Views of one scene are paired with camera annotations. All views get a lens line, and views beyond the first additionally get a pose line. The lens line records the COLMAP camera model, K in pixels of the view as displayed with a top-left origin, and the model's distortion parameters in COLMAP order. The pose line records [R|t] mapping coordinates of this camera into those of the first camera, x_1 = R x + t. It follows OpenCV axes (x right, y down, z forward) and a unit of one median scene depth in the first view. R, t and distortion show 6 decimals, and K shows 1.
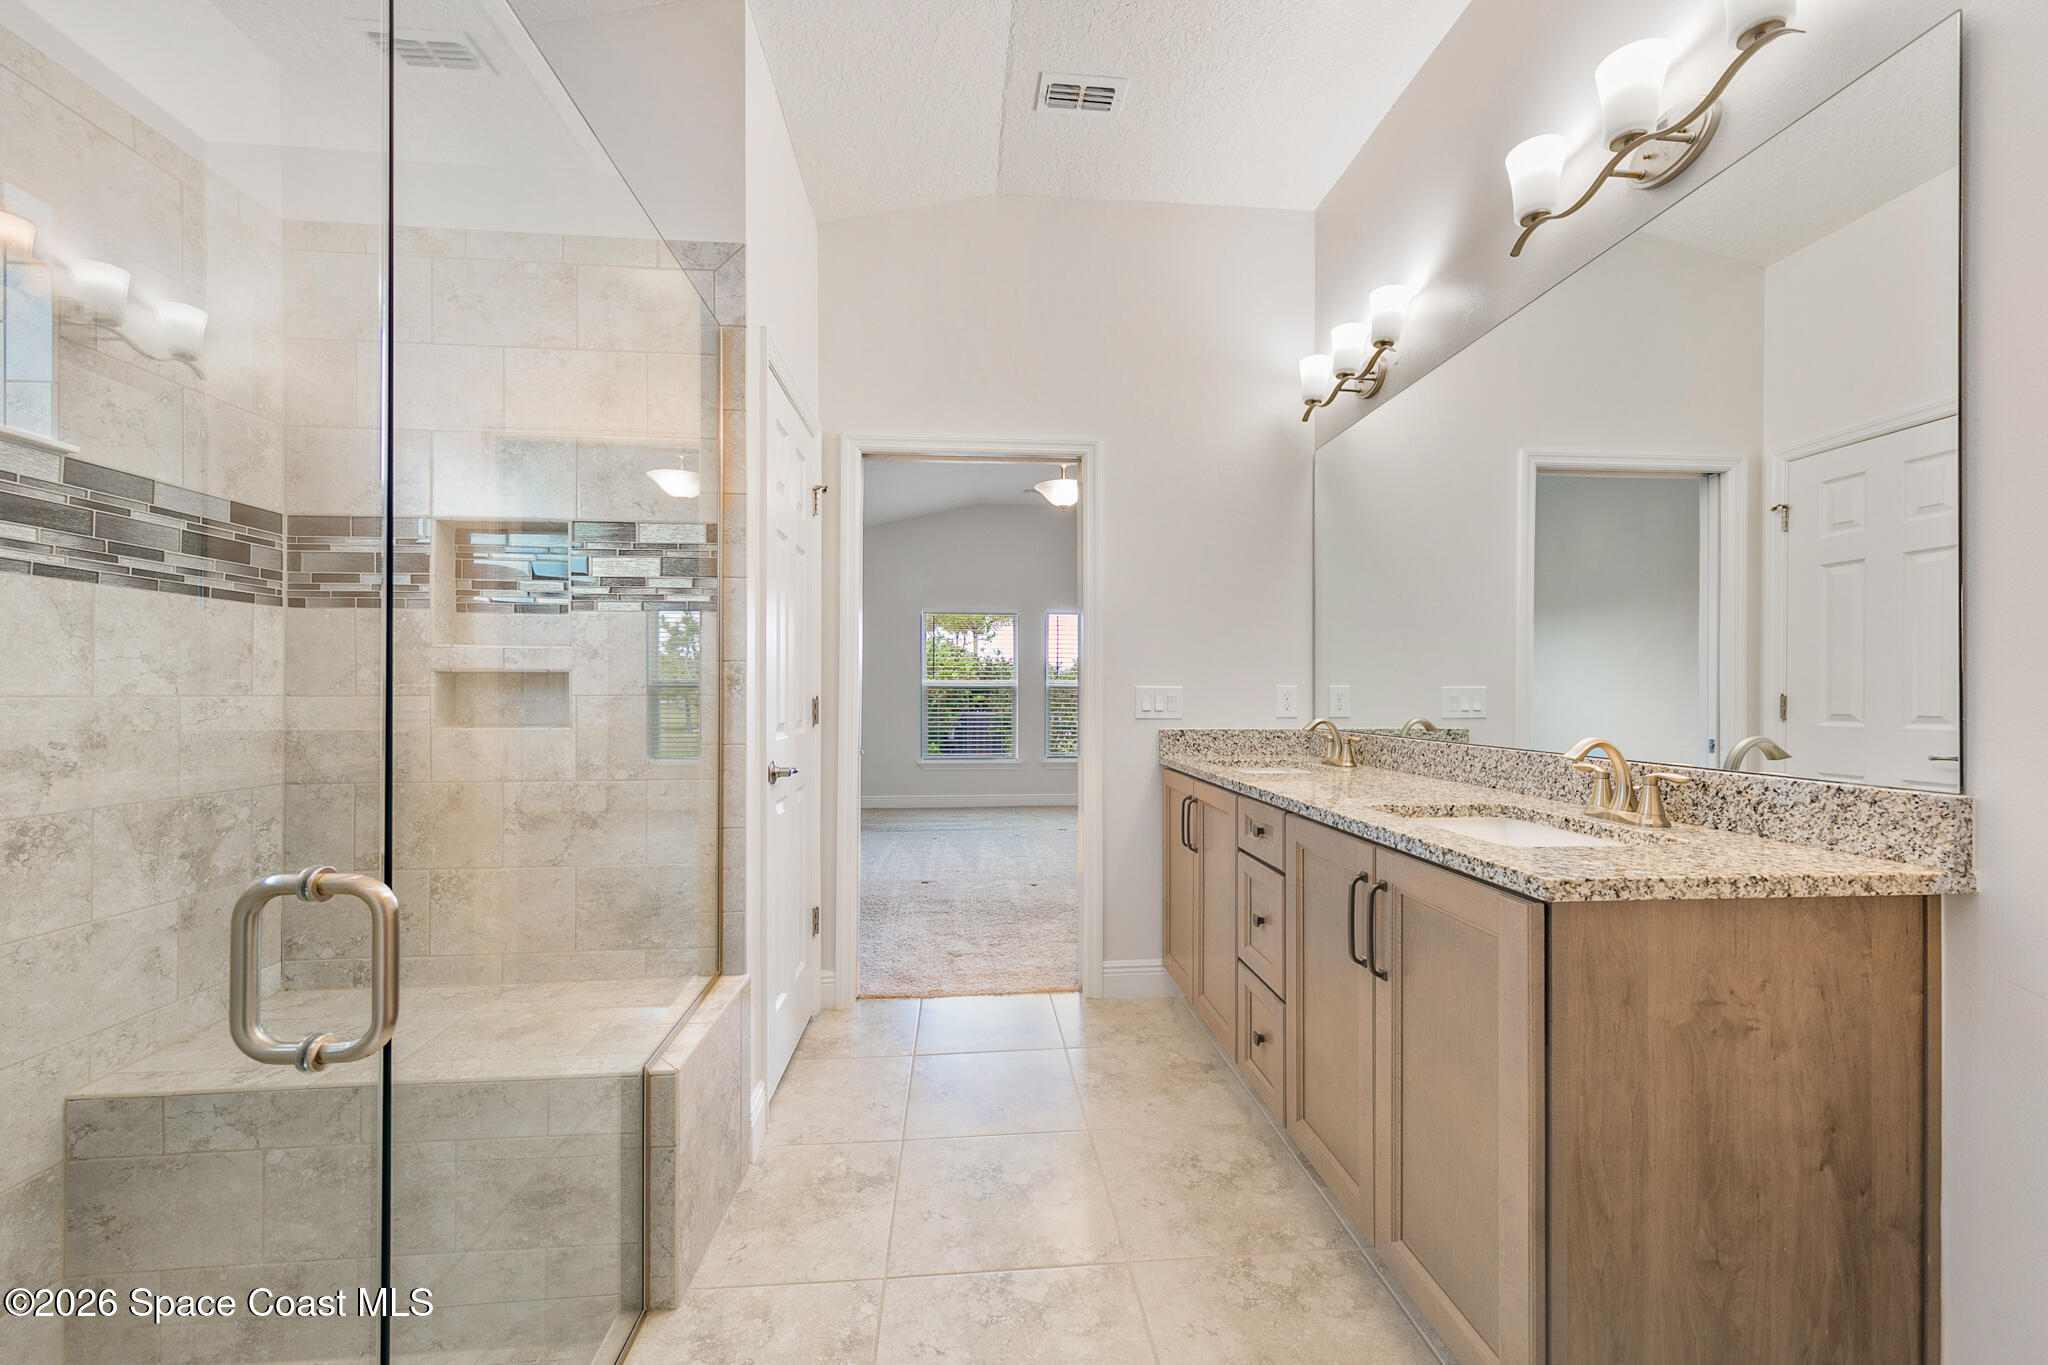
lens RADIAL K [[805.1, 0, 1031.2], [0, 805.1, 689.0], [0, 0, 1]] dist [0.006688, -0.001390]
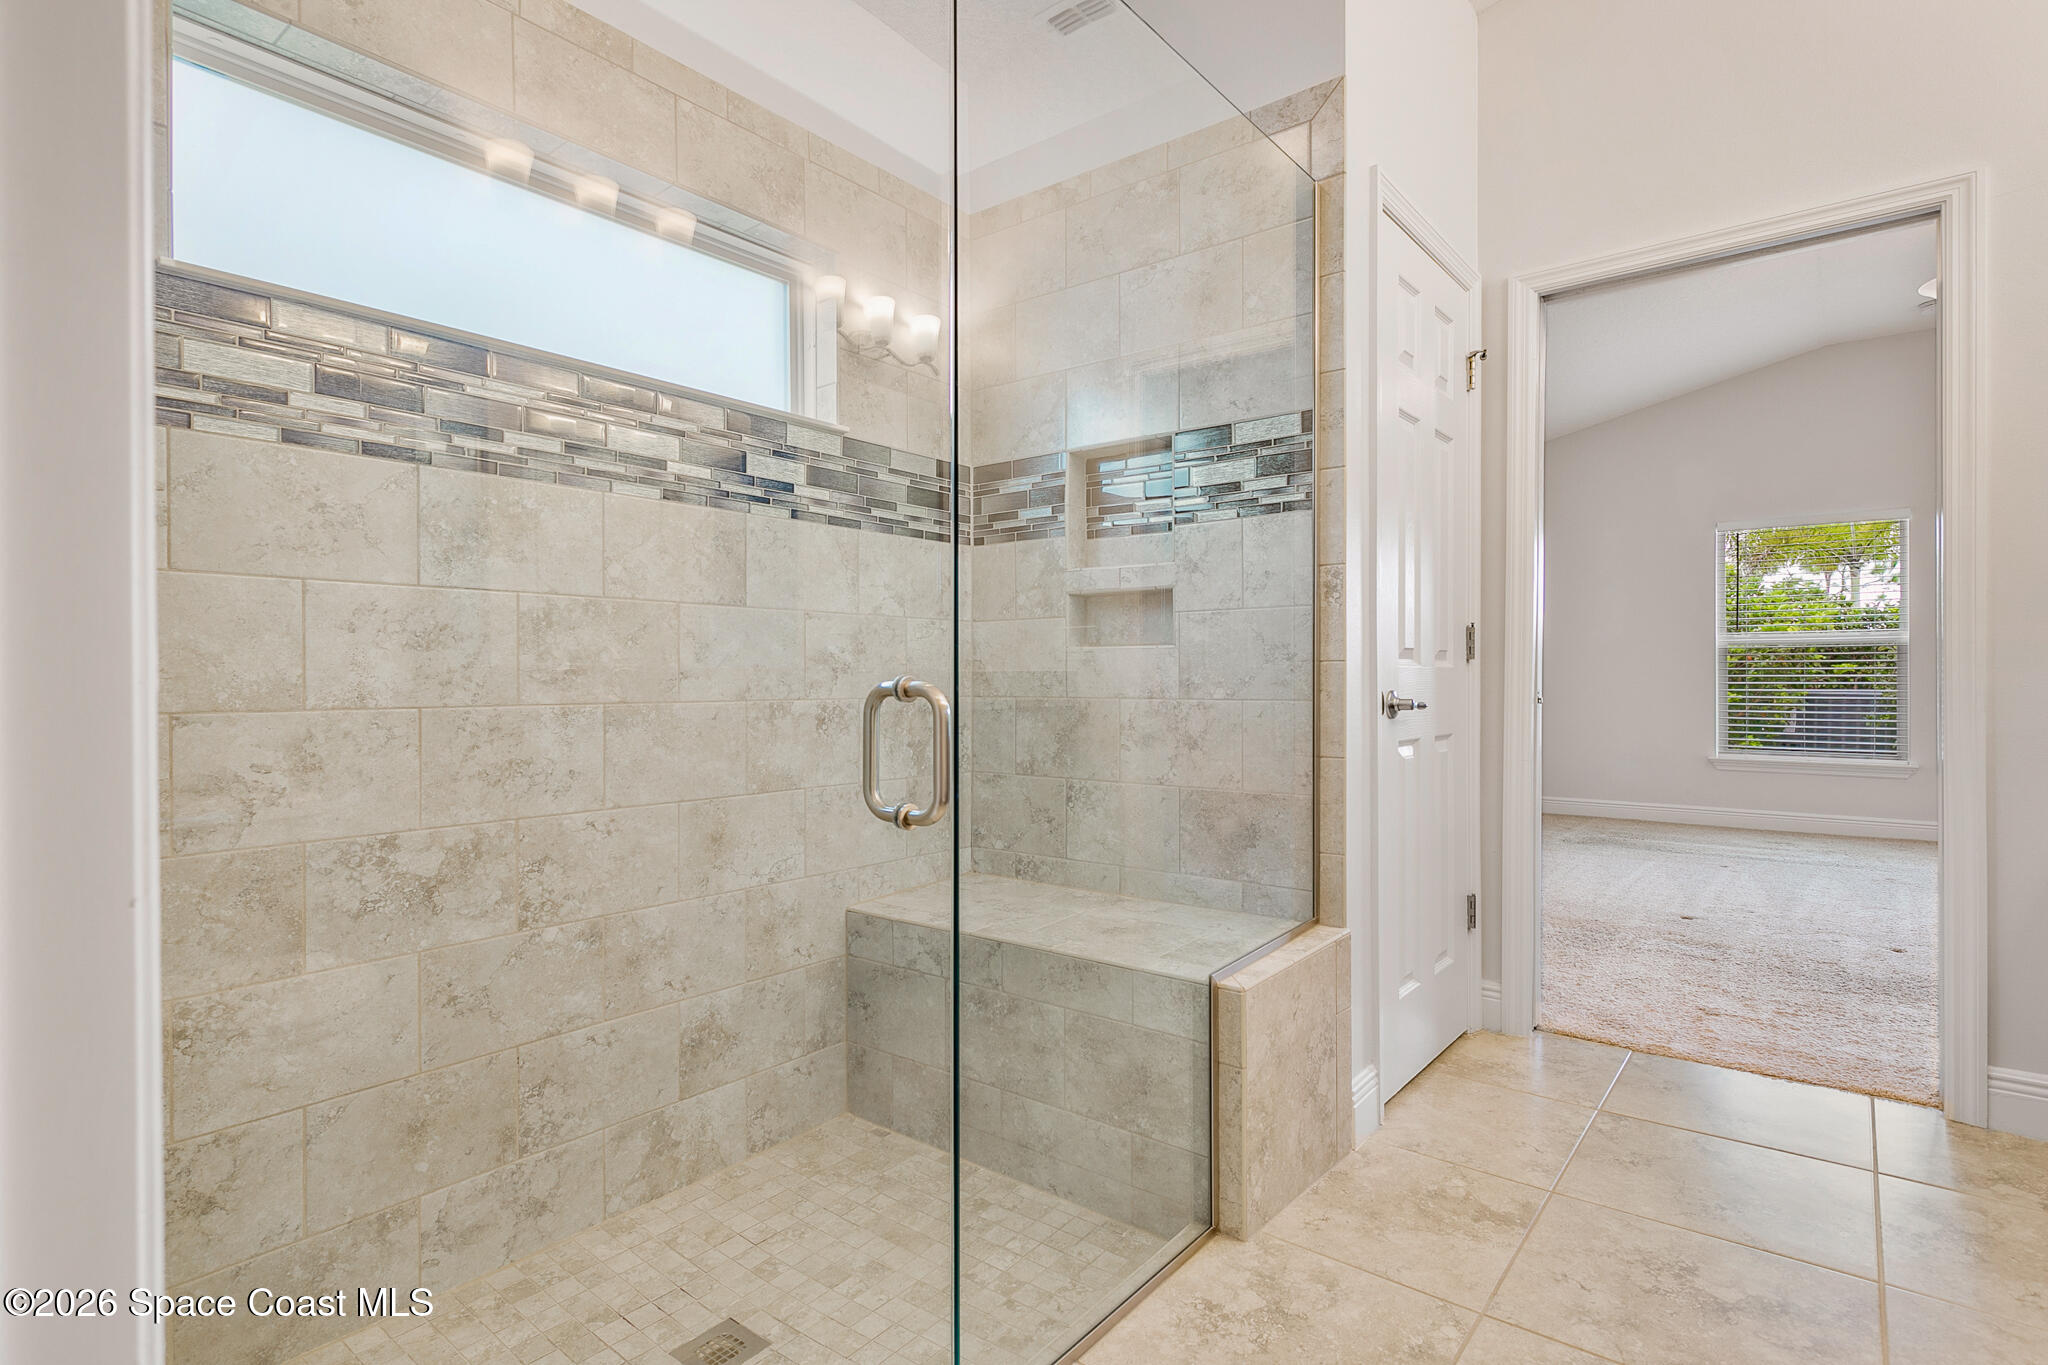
lens RADIAL K [[1035.8, 0, 1021.3], [0, 1035.8, 682.3], [0, 0, 1]] dist [0.002315, -0.000483]
pose [[0.721637, 0.000687, -0.692271, 0.164256], [0.004587, 0.999973, 0.005774, 0.085205], [0.692256, -0.007342, 0.721615, -0.035151]]
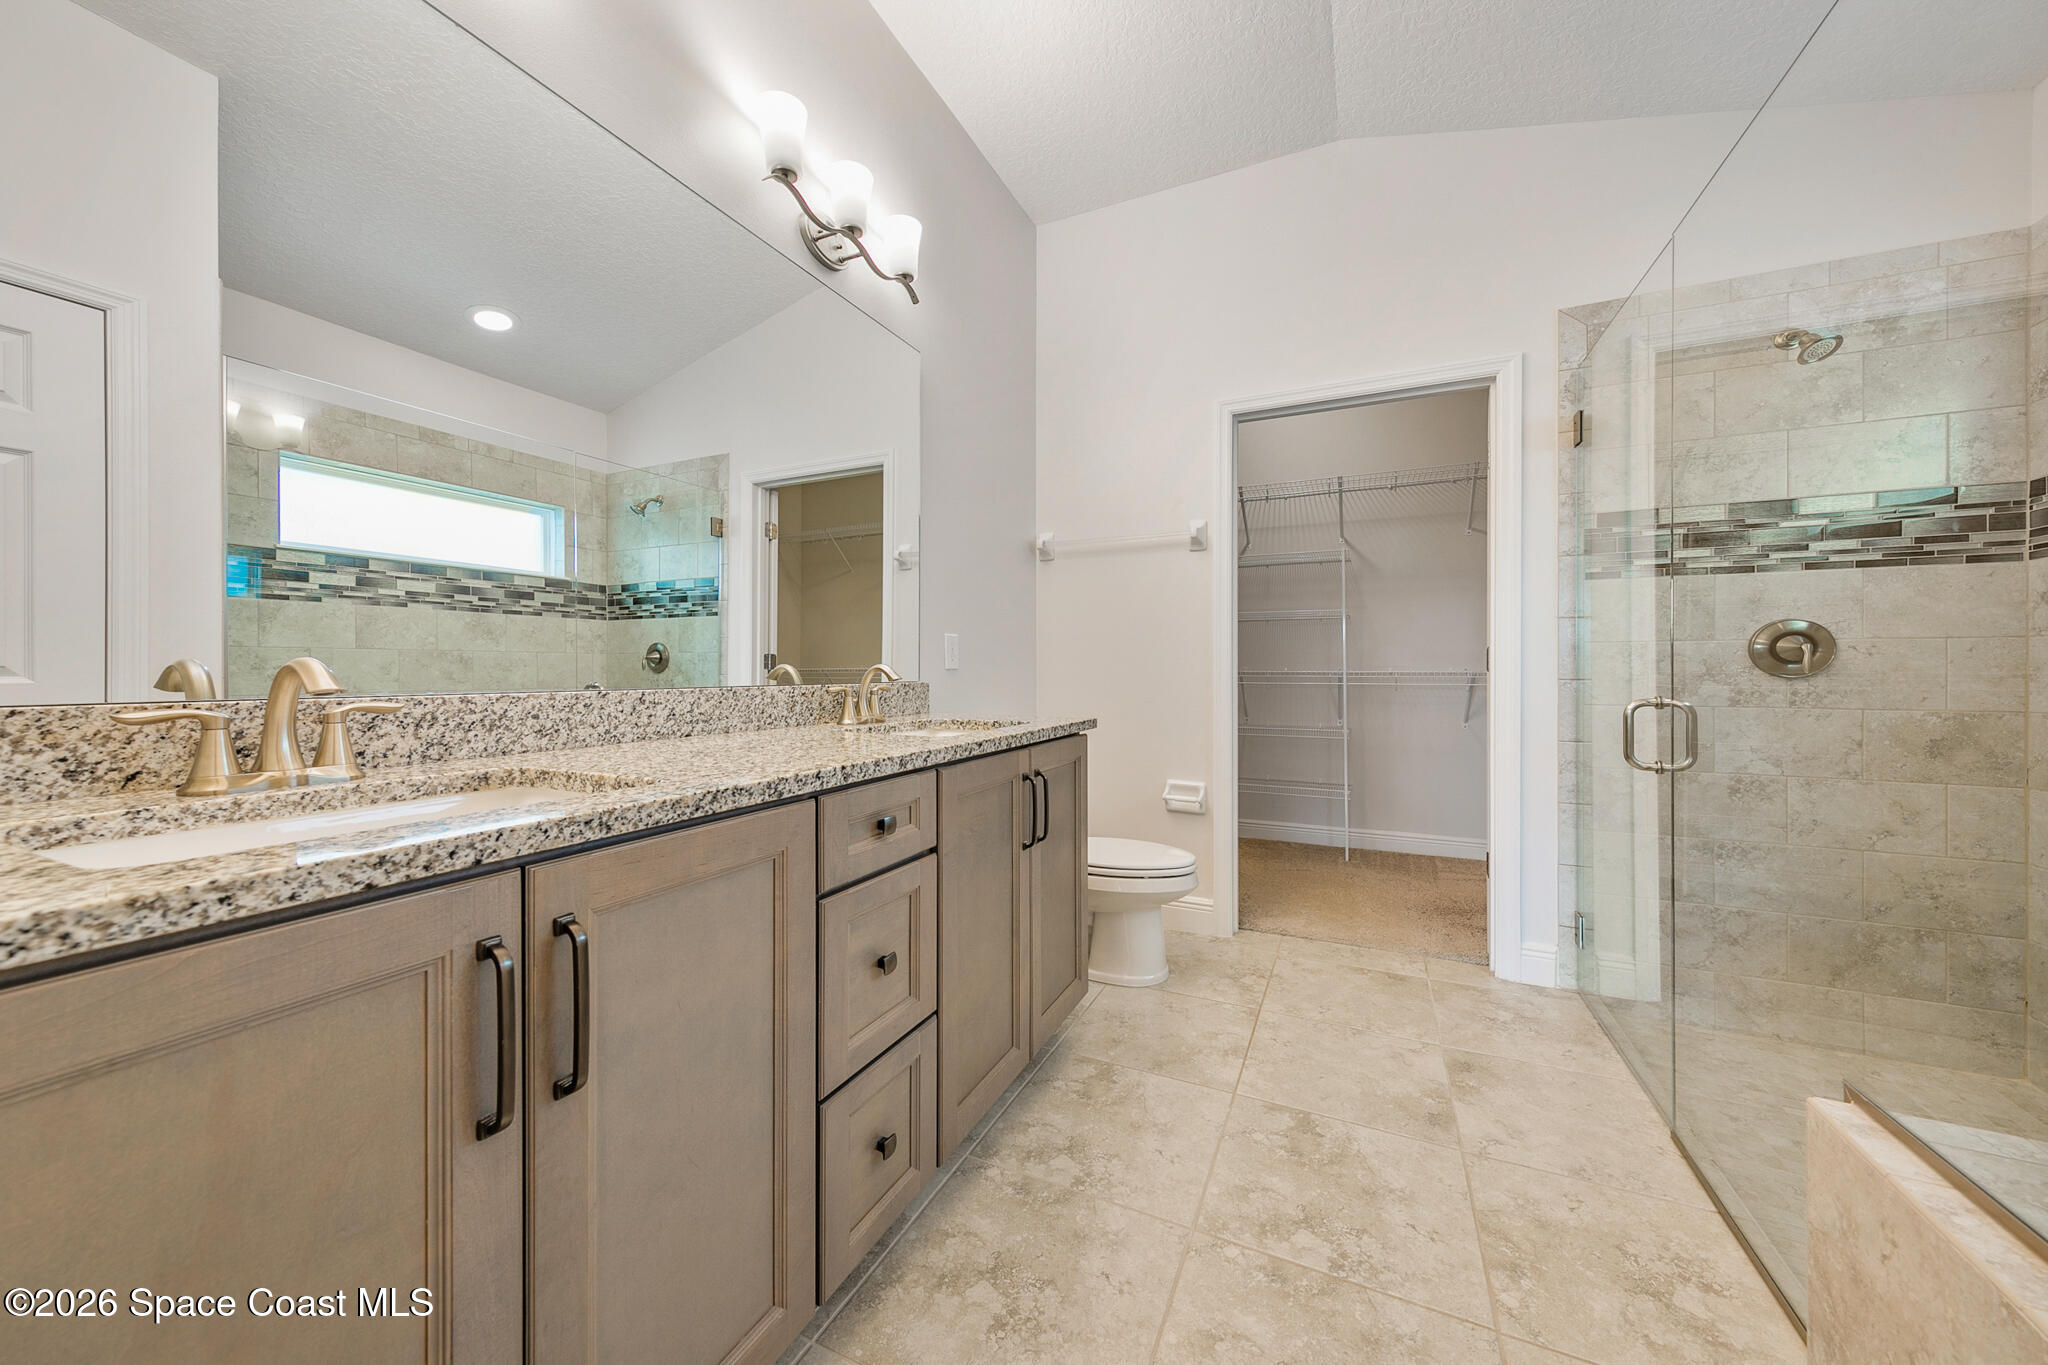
lens RADIAL K [[708.5, 0, 1028.0], [0, 708.5, 665.1], [0, 0, 1]] dist [0.001004, -0.000010]
pose [[-0.861672, -0.000270, 0.507466, -0.112835], [-0.004416, 0.999966, -0.006966, 0.055869], [-0.507447, -0.008244, -0.861643, 1.554511]]
